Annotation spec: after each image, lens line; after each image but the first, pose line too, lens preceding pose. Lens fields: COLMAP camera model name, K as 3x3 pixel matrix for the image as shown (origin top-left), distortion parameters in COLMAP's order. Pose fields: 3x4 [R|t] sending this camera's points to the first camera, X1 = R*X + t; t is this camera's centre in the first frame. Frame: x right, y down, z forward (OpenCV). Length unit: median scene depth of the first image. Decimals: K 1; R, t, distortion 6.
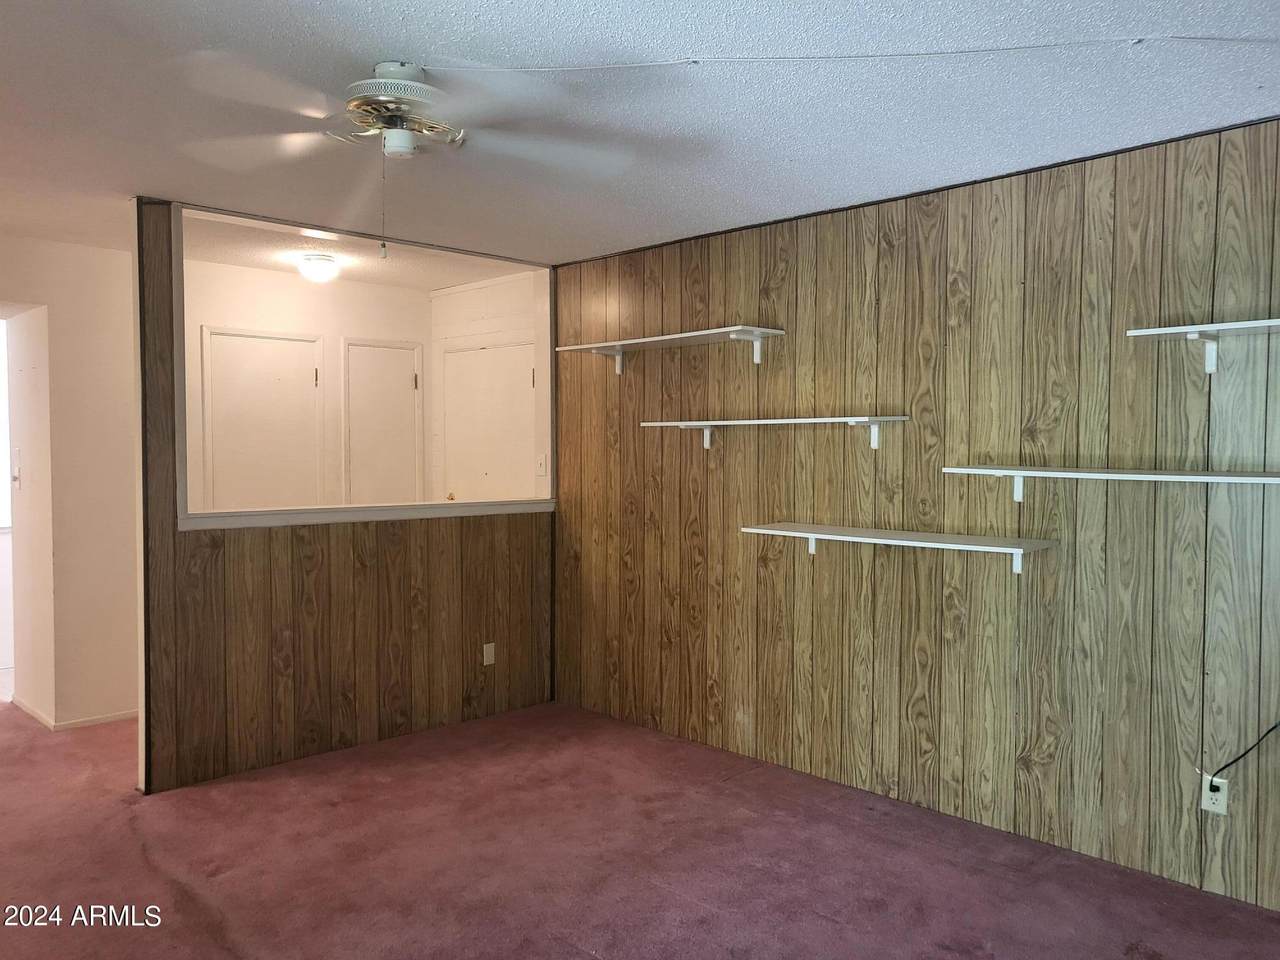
lens RADIAL K [[970.1, 0, 637.4], [0, 970.1, 483.4], [0, 0, 1]] dist [0.010193, 0.040471]
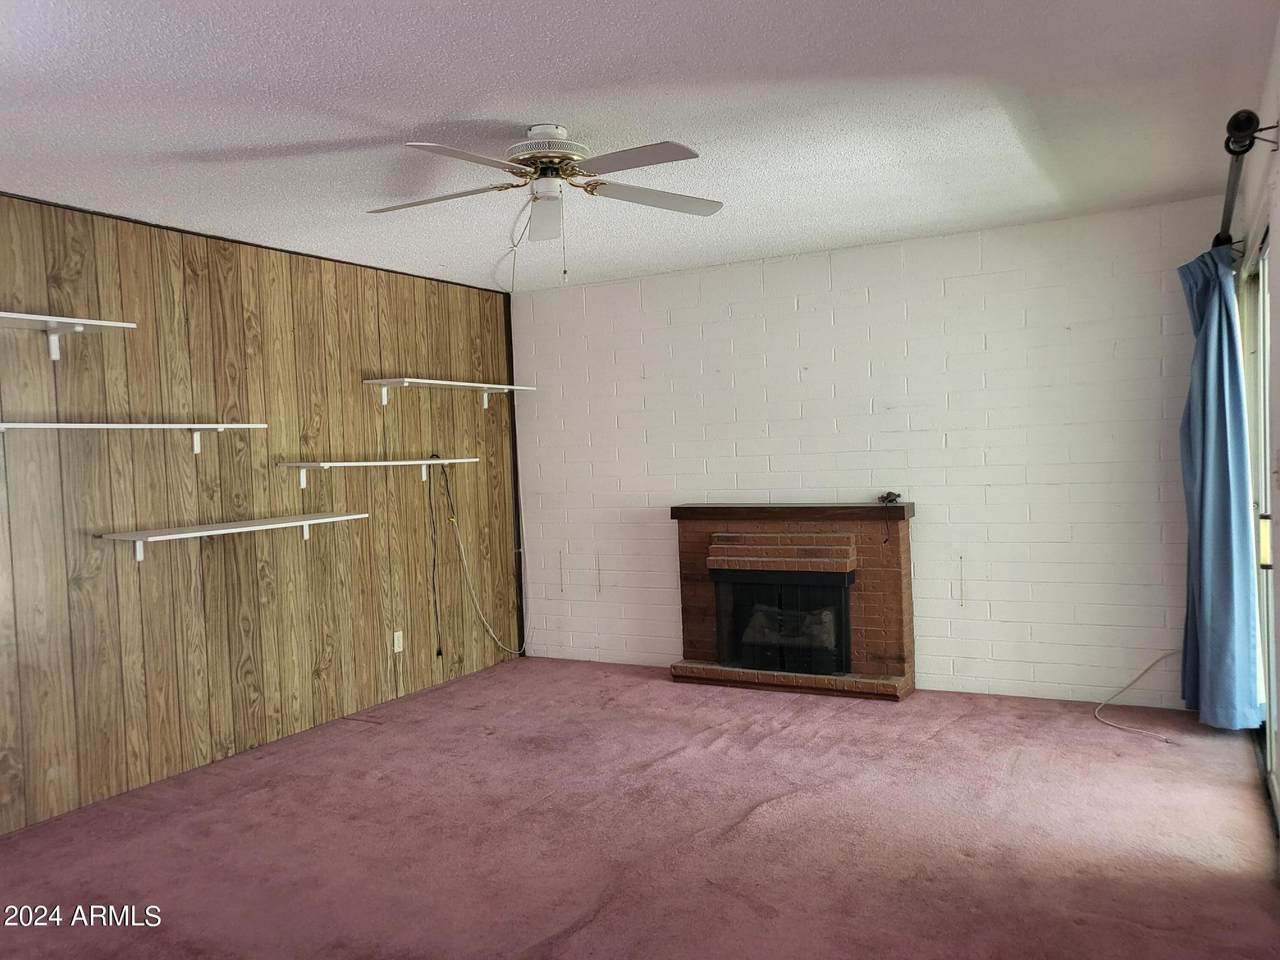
lens RADIAL K [[970.1, 0, 644.6], [0, 970.1, 485.6], [0, 0, 1]] dist [0.010193, 0.040471]
pose [[-0.265638, -0.032486, 0.963525, -0.996013], [0.070469, 0.996104, 0.053012, -0.022548], [-0.961494, 0.081980, -0.262313, 0.826747]]
